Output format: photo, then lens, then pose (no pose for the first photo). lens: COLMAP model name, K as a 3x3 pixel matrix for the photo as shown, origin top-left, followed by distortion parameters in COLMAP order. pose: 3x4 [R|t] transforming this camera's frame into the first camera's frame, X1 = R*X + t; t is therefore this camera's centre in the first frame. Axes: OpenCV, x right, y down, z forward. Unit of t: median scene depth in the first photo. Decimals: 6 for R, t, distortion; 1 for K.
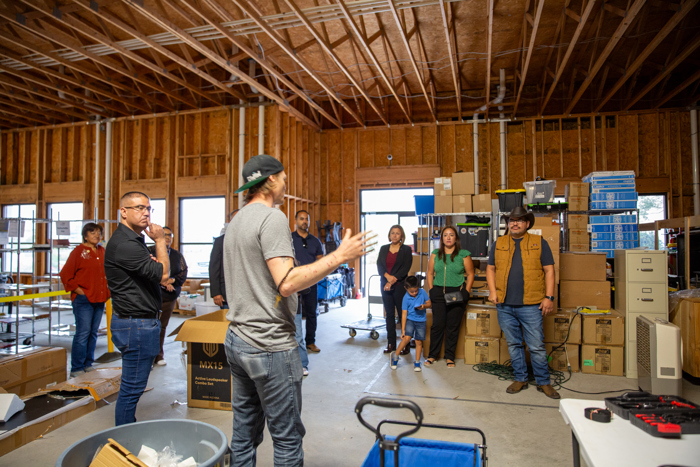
lens RADIAL K [[479.7, 0, 344.0], [0, 479.7, 233.4], [0, 0, 1]] dist [-0.078448, 0.066526]
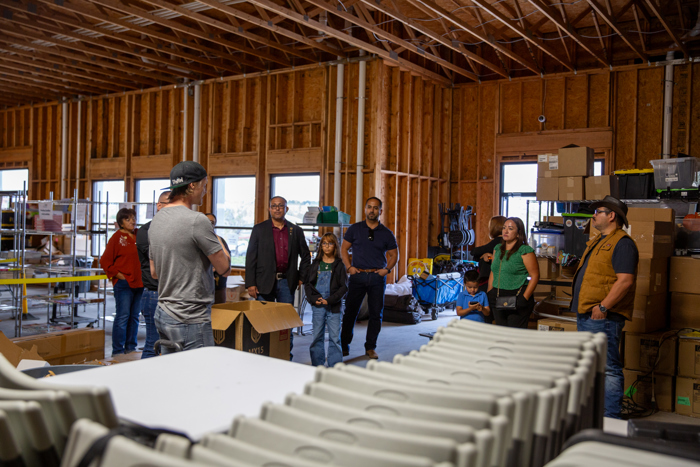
lens RADIAL K [[690.2, 0, 355.3], [0, 690.2, 237.3], [0, 0, 1]] dist [0.035355, 0.000000]
pose [[0.951191, 0.029428, -0.307197, 0.180748], [-0.019574, 0.999192, 0.035110, -0.010194], [0.307982, -0.027384, 0.950998, -0.124599]]
